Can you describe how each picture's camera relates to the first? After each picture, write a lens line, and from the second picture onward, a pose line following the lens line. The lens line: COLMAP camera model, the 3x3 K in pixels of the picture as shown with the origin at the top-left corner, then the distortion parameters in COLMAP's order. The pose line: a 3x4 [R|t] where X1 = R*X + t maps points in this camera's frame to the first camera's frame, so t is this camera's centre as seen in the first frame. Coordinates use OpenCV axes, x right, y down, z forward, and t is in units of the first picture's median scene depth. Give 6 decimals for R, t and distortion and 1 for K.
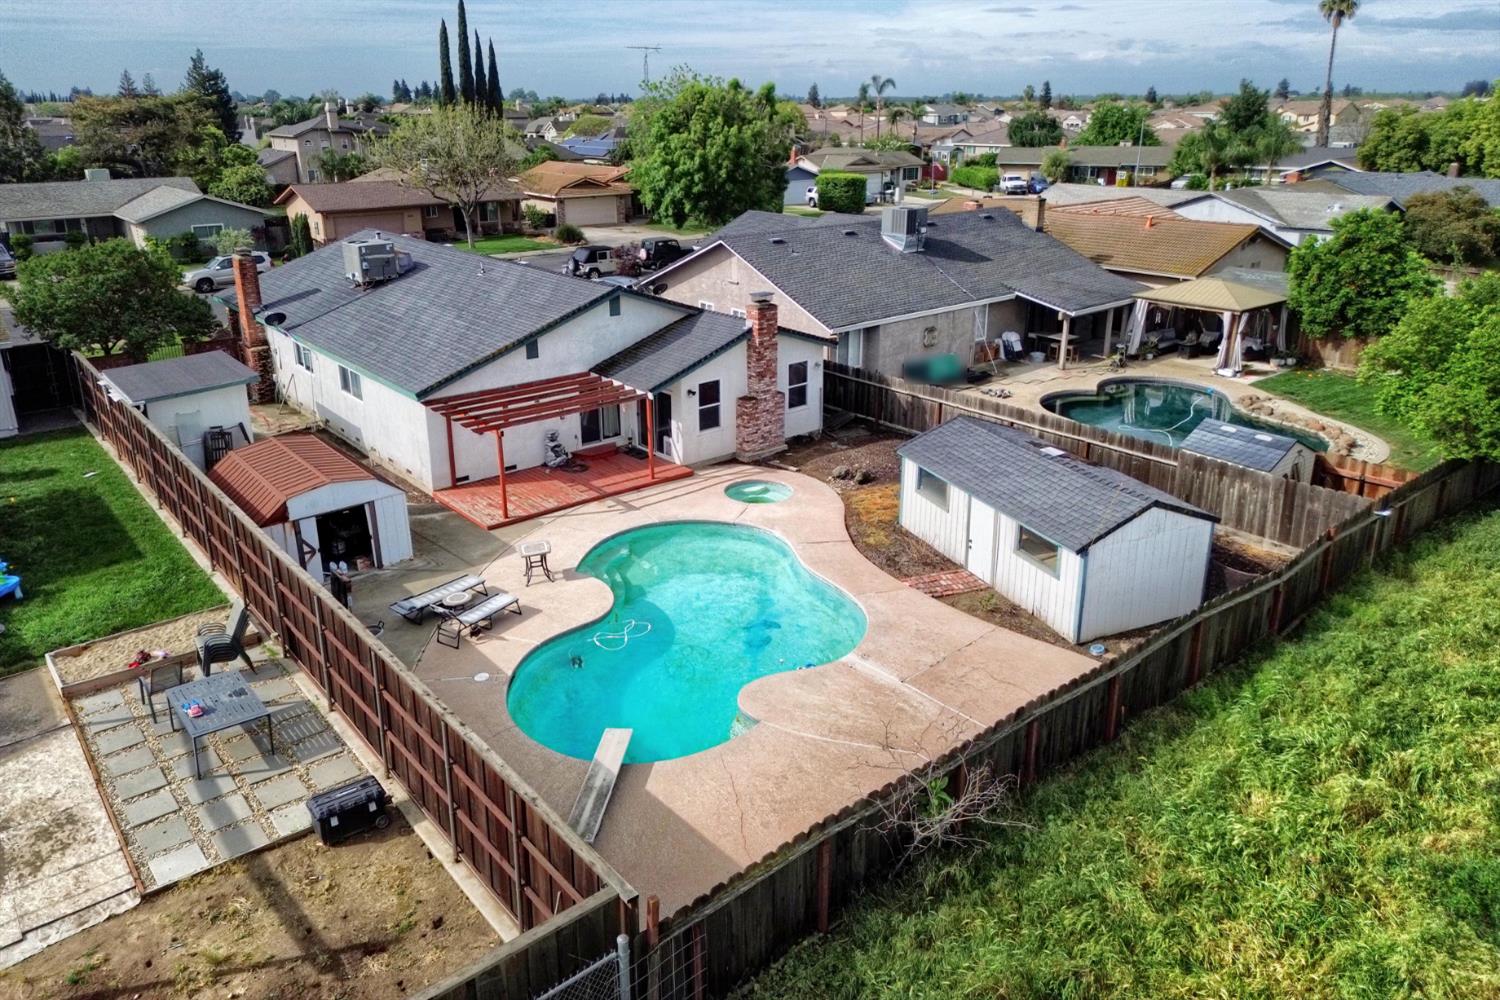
lens RADIAL K [[1026.2, 0, 736.0], [0, 1026.2, 436.5], [0, 0, 1]] dist [0.064244, -0.038076]
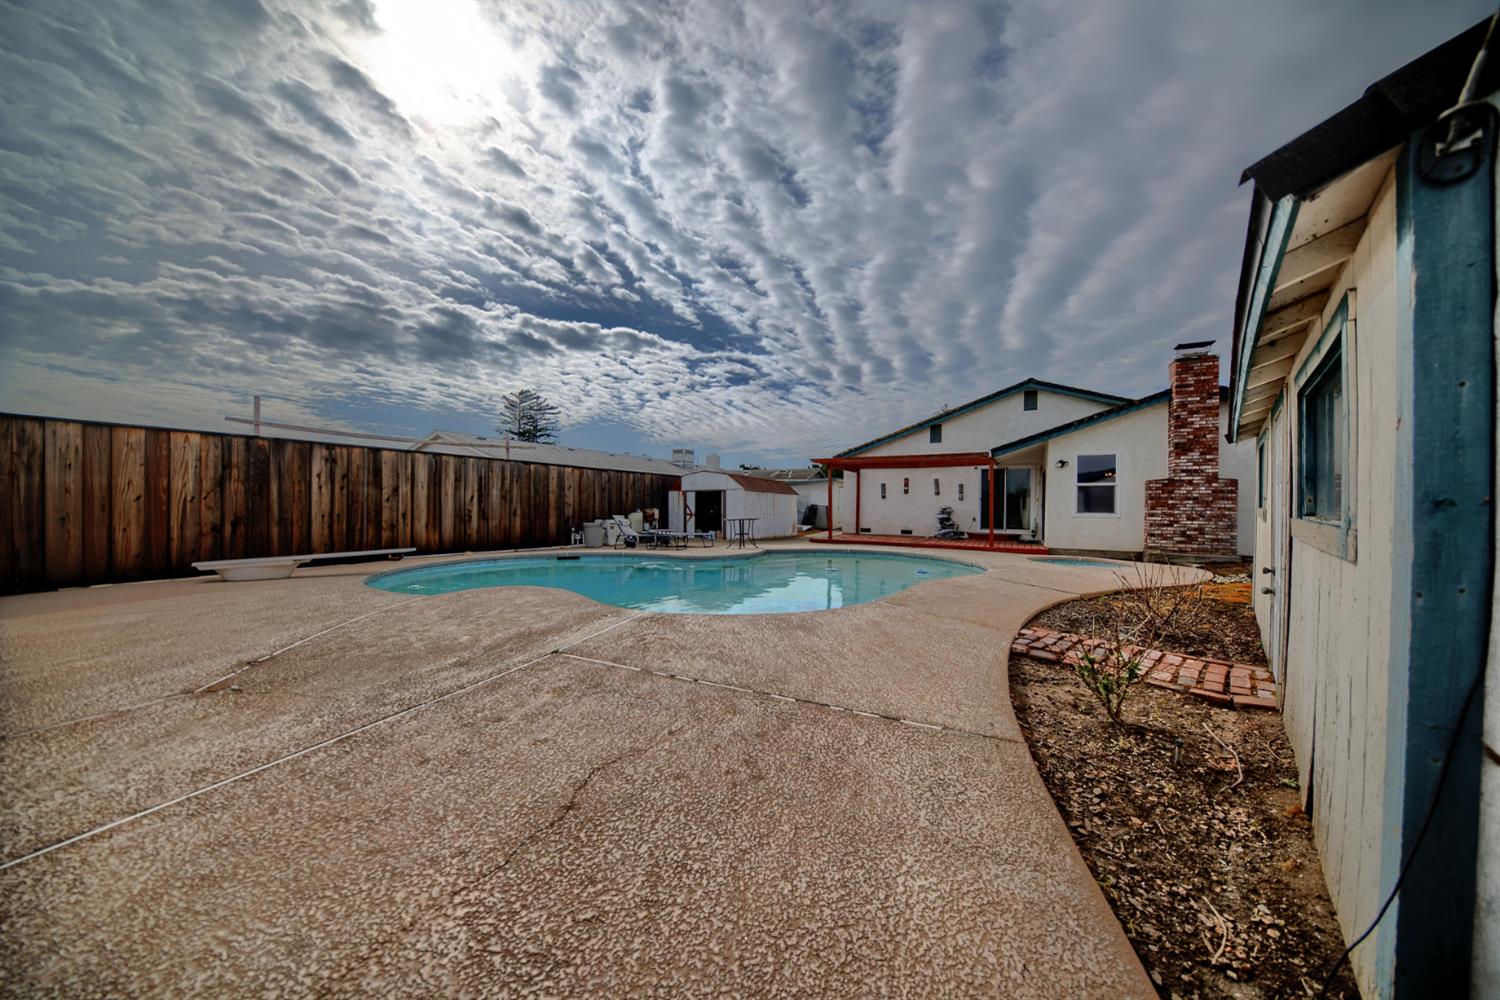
lens RADIAL K [[484.4, 0, 757.7], [0, 484.4, 504.9], [0, 0, 1]] dist [-0.004224, -0.001084]
pose [[0.393023, 0.016612, -0.919379, 0.229850], [-0.292268, 0.950245, -0.107771, 0.110335], [0.871844, 0.311061, 0.378323, 0.605087]]
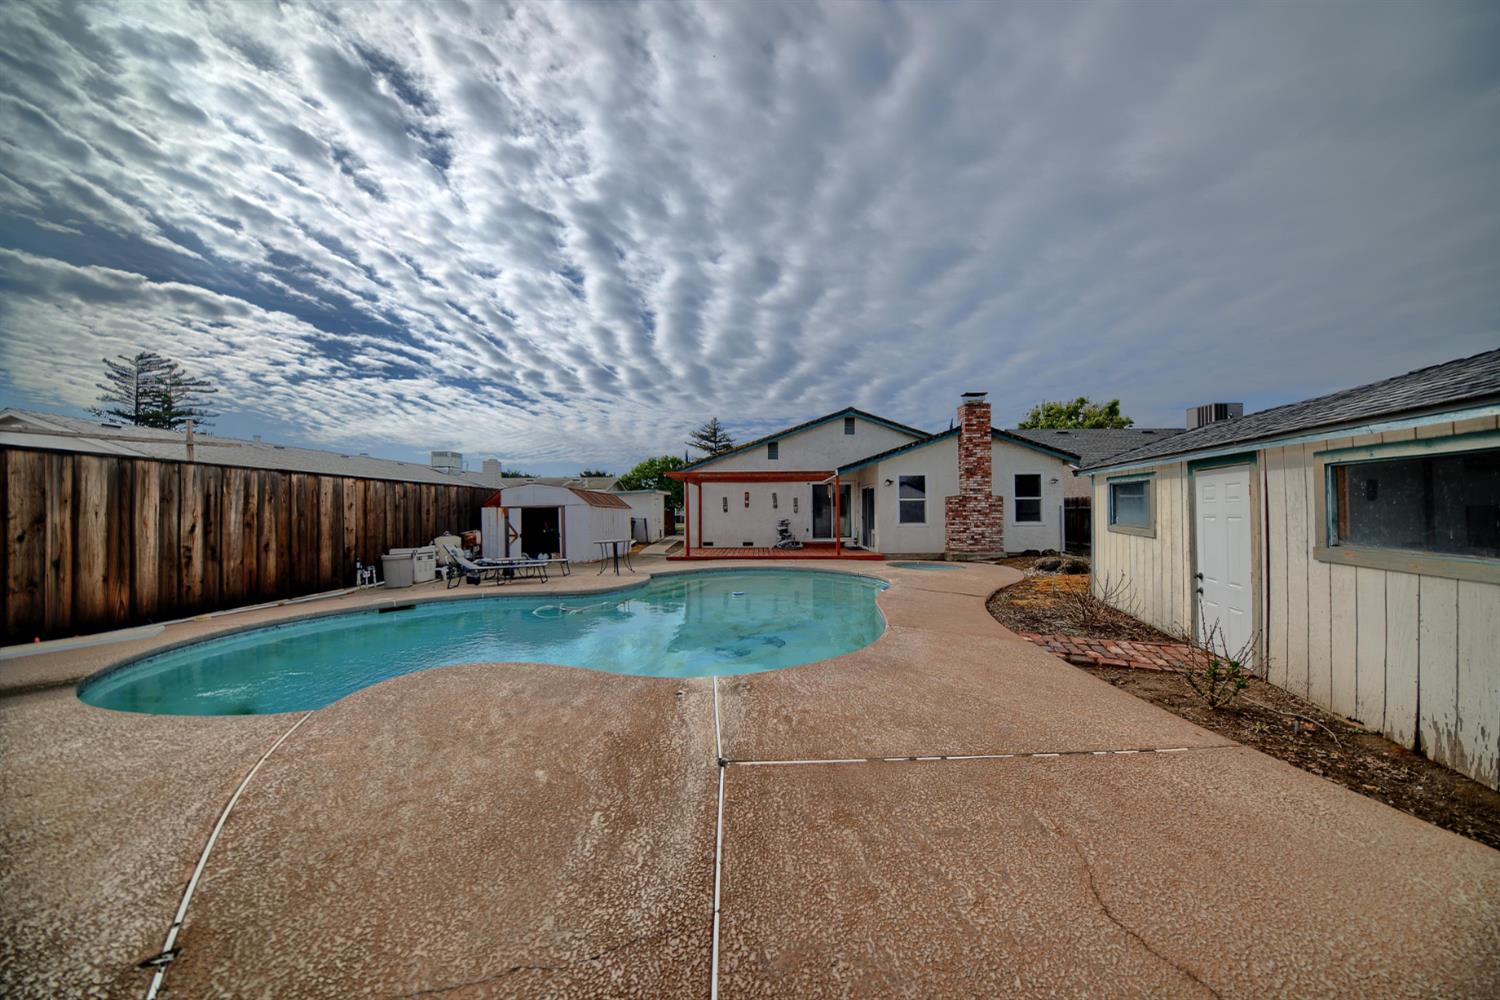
lens RADIAL K [[484.4, 0, 758.3], [0, 484.4, 500.9], [0, 0, 1]] dist [-0.004224, -0.001084]
pose [[0.775797, -0.008768, -0.630921, 0.160496], [-0.191842, 0.949290, -0.249087, 0.122389], [0.601111, 0.314279, 0.734775, 0.542112]]
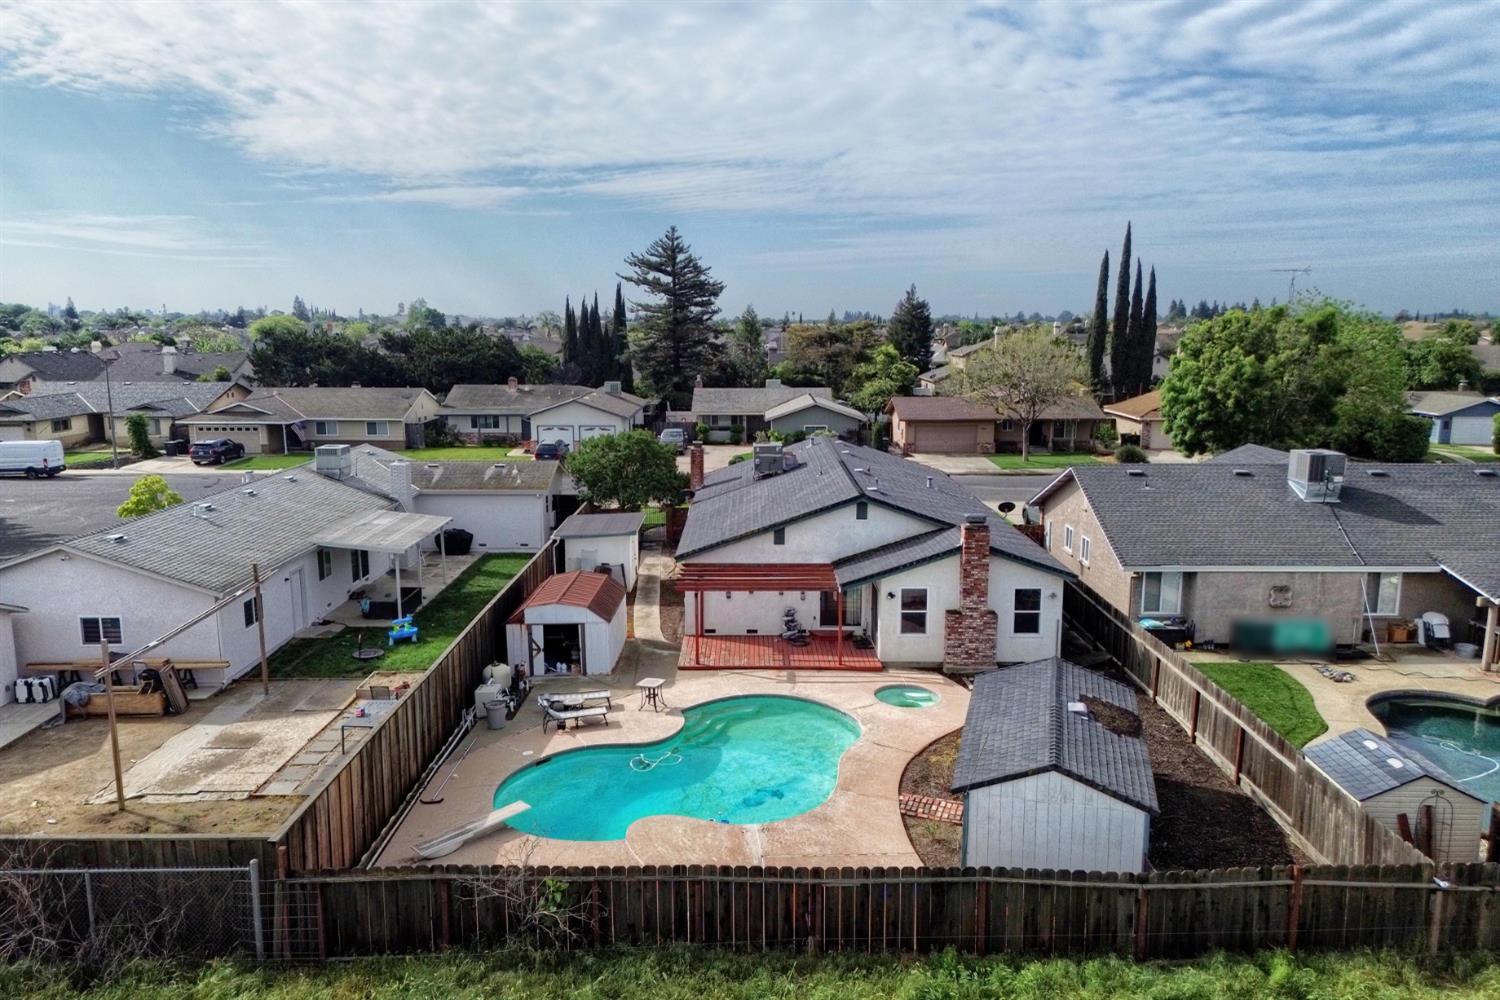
lens RADIAL K [[1026.2, 0, 749.3], [0, 1026.2, 497.6], [0, 0, 1]] dist [0.064244, -0.038076]
pose [[0.775067, 0.110426, -0.622155, 0.492117], [-0.197898, 0.977497, -0.073042, -0.033324], [0.600089, 0.179736, 0.779480, 0.036832]]
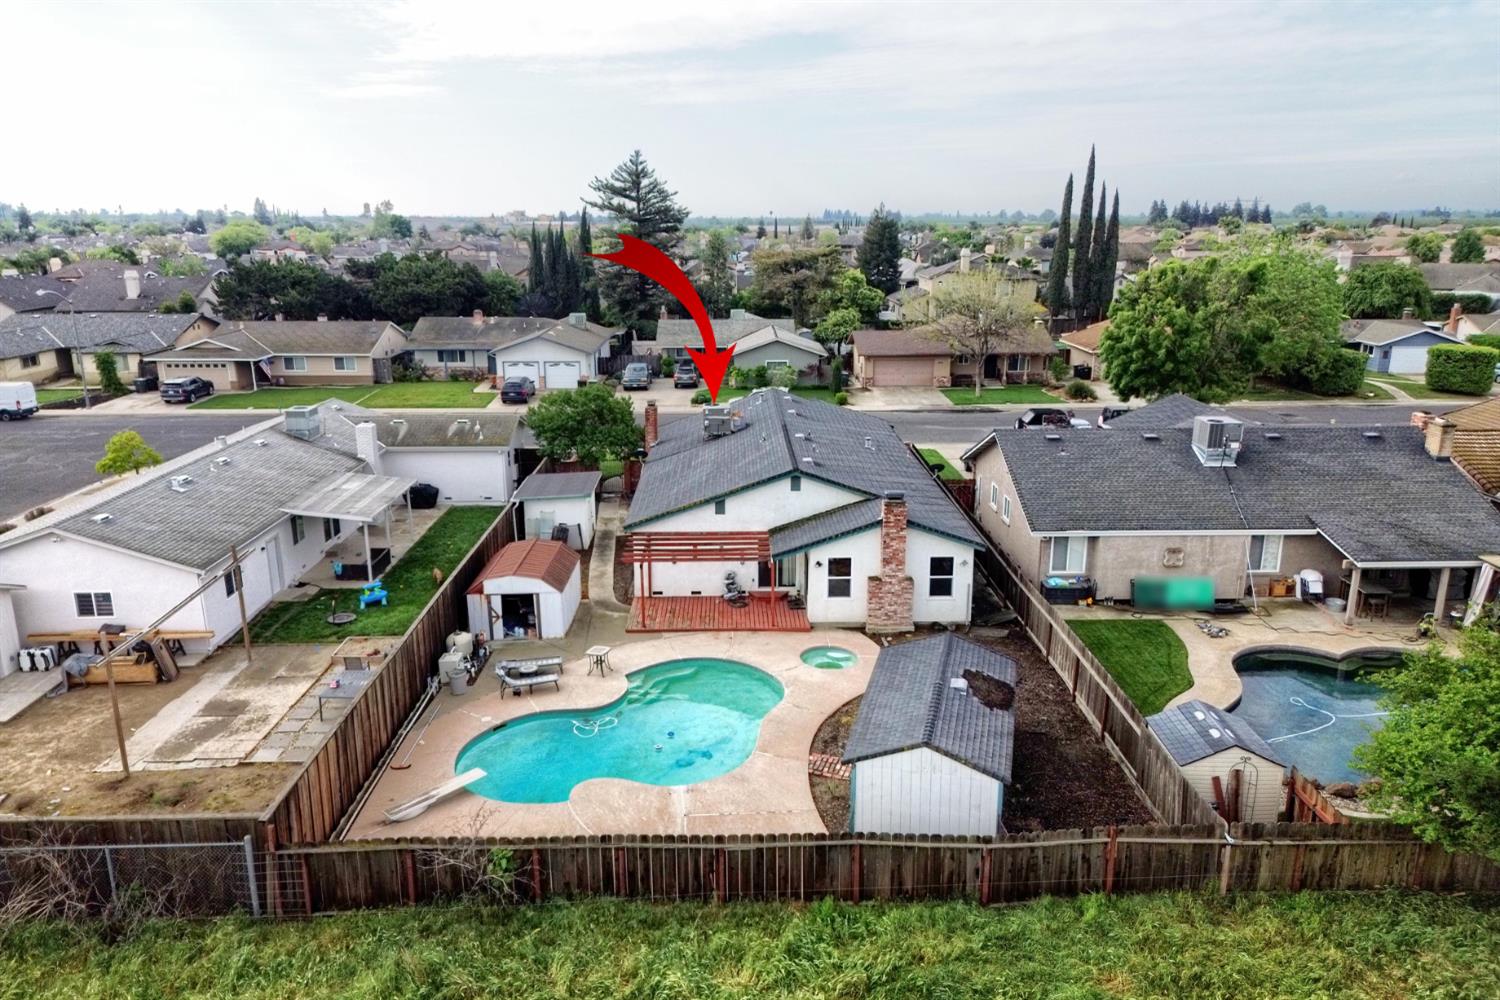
lens RADIAL K [[1026.2, 0, 745.5], [0, 1026.2, 495.9], [0, 0, 1]] dist [0.064244, -0.038076]
pose [[0.786875, 0.159830, -0.596056, 0.574204], [-0.191088, 0.981512, 0.010926, -0.113929], [0.586782, 0.105302, 0.802869, -0.023822]]
